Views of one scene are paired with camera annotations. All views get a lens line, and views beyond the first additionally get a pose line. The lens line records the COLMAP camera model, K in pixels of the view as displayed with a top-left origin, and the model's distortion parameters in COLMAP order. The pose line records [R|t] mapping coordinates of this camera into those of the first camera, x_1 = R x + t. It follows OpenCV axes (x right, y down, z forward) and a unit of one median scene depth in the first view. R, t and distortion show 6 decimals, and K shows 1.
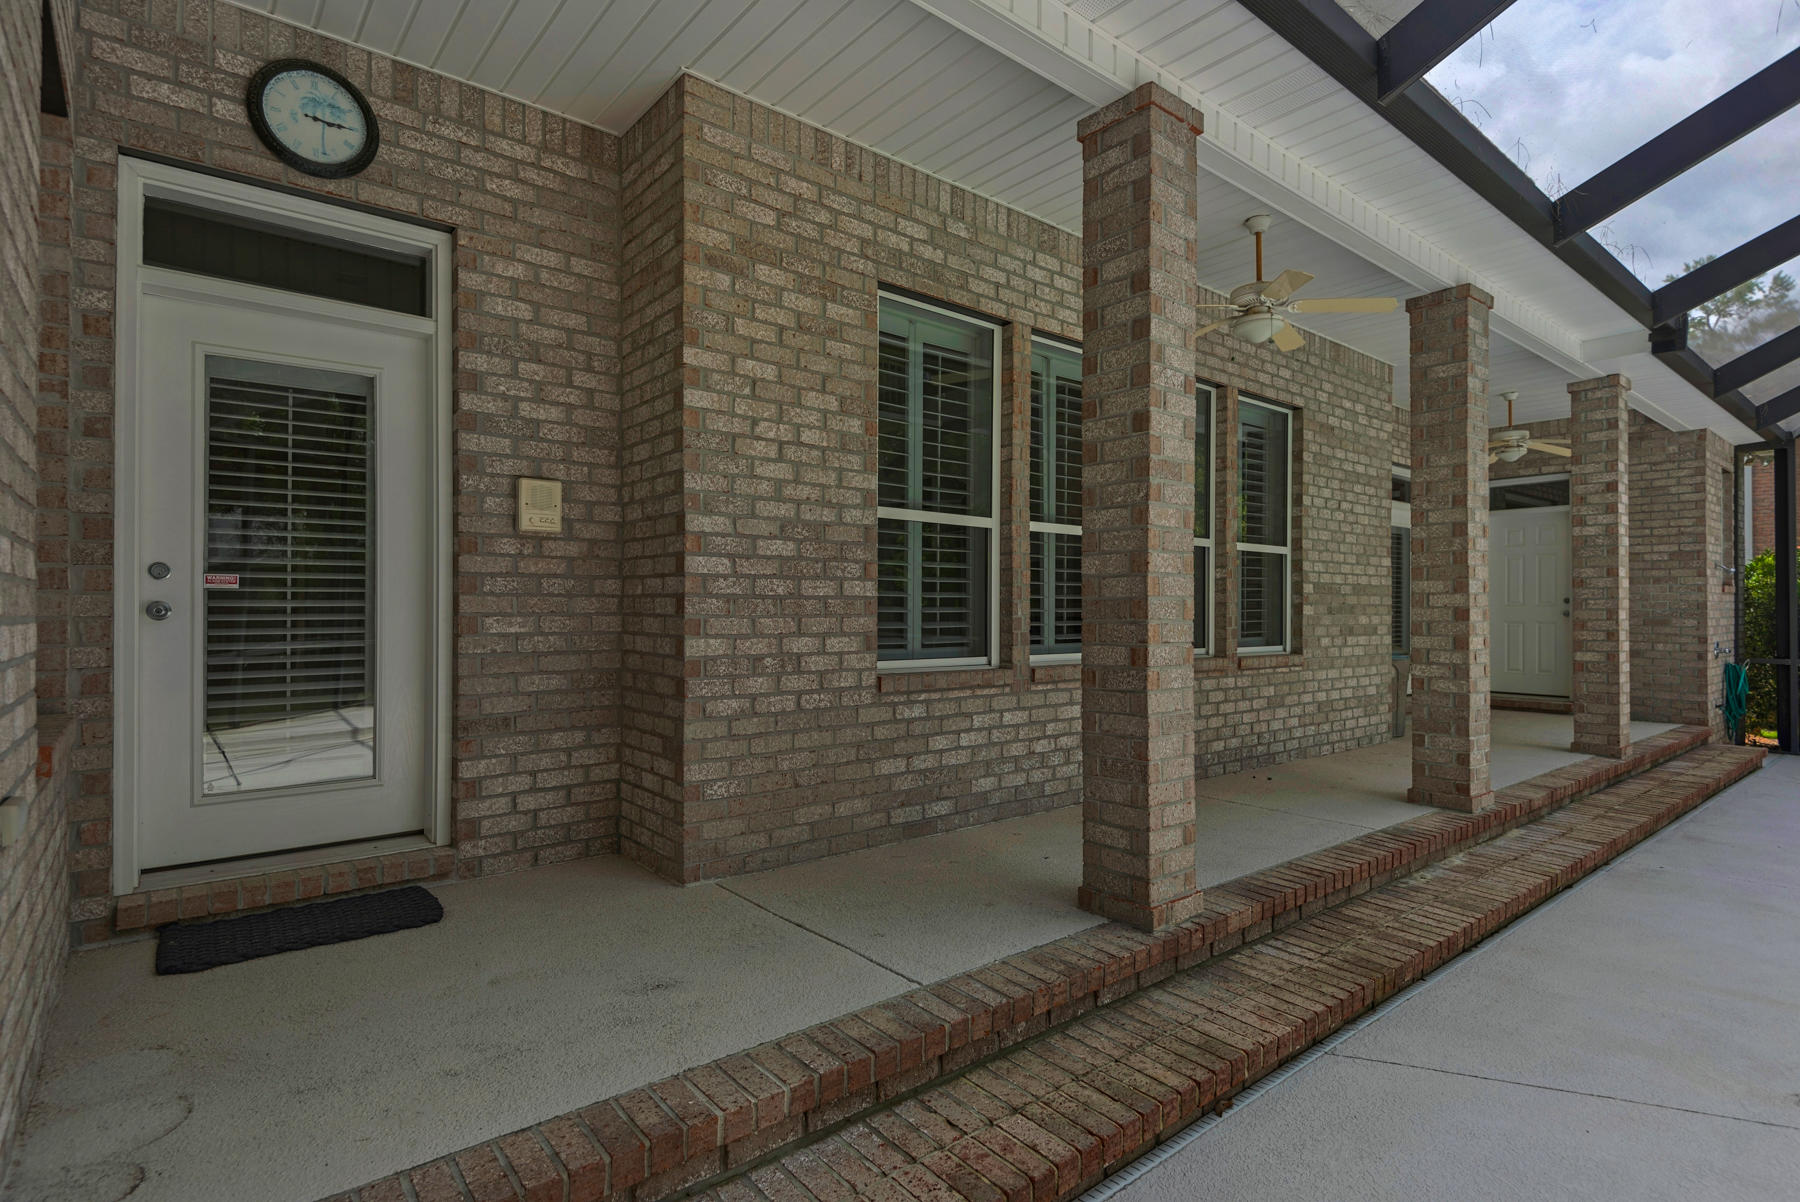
lens RADIAL K [[914.6, 0, 908.3], [0, 914.6, 604.4], [0, 0, 1]] dist [0.004596, 0.000111]
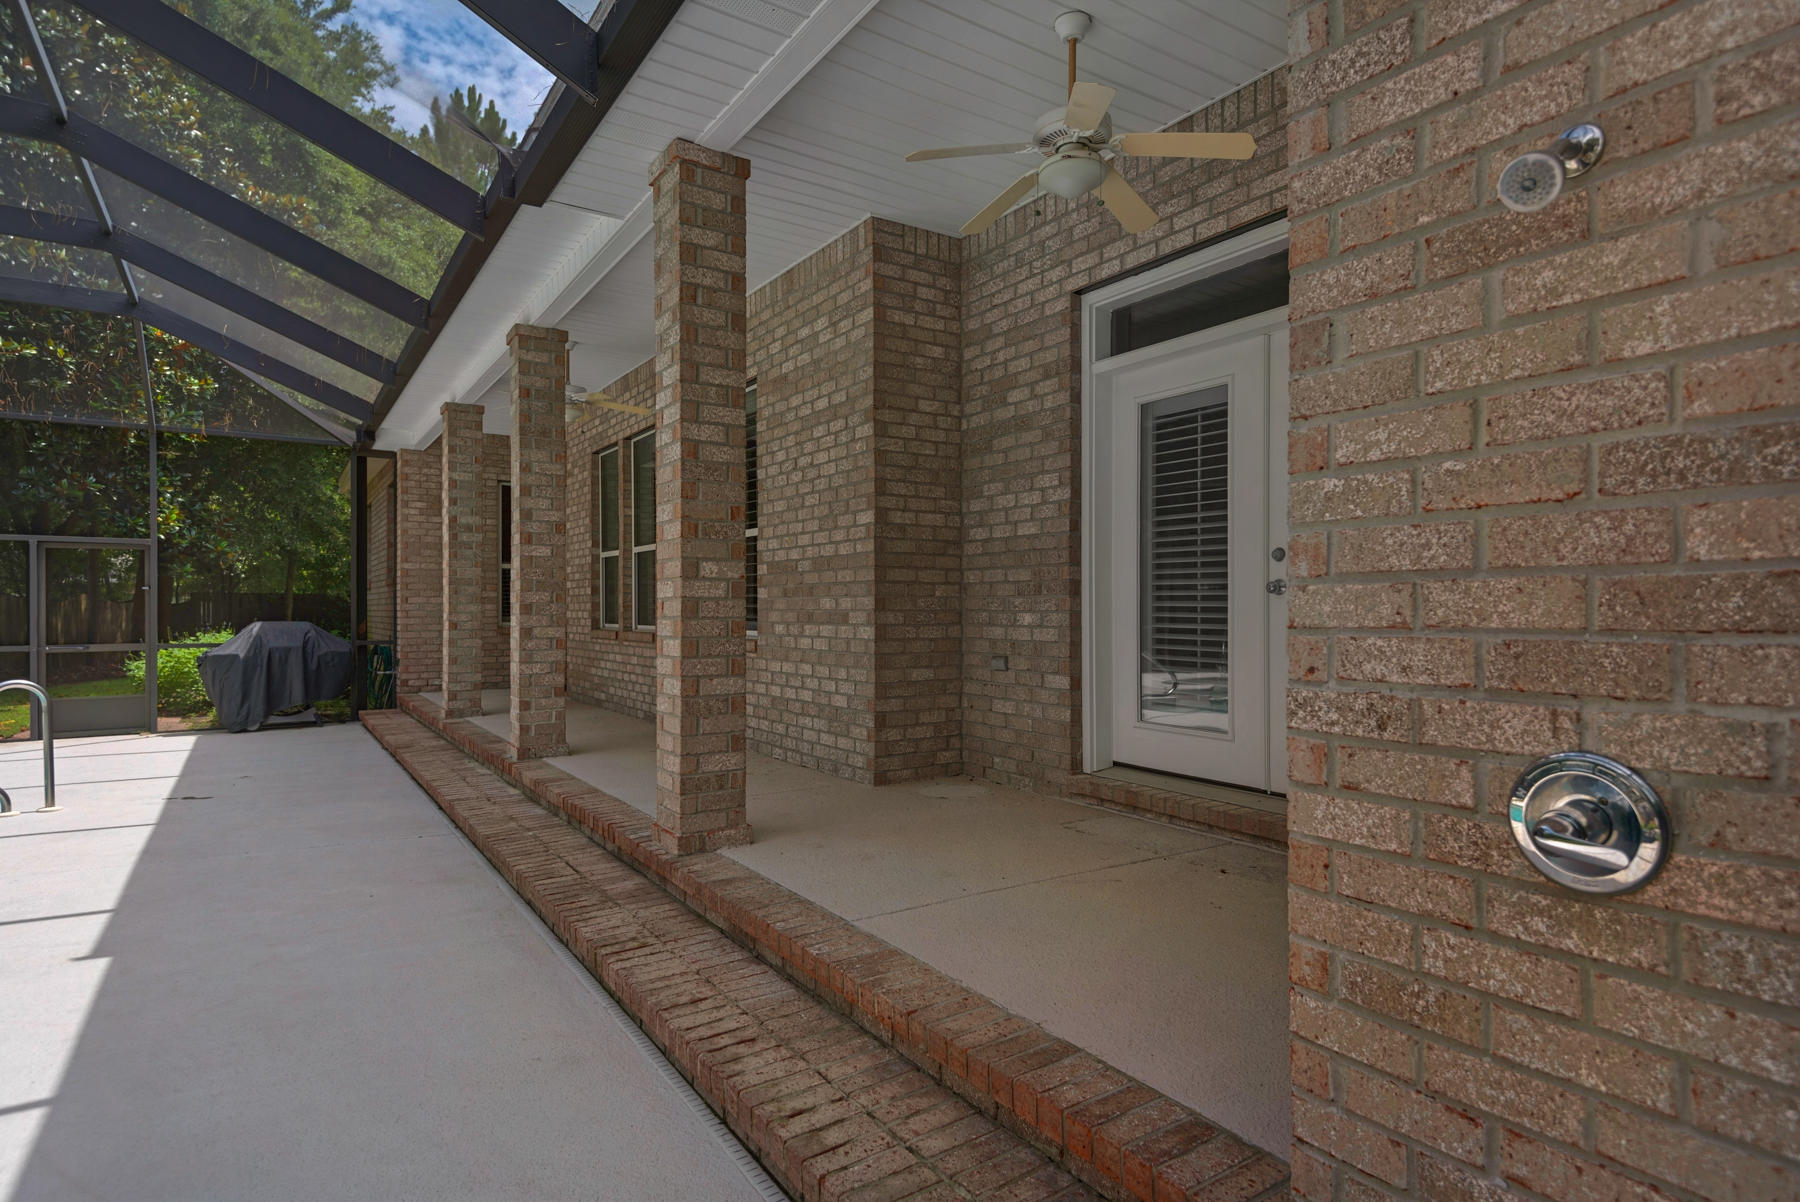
lens RADIAL K [[968.5, 0, 907.6], [0, 968.5, 604.8], [0, 0, 1]] dist [0.013249, -0.004844]
pose [[-0.112226, -0.005899, -0.993665, 1.308695], [0.010372, 0.999921, -0.007108, 0.024944], [0.993629, -0.011104, -0.112156, 1.183664]]
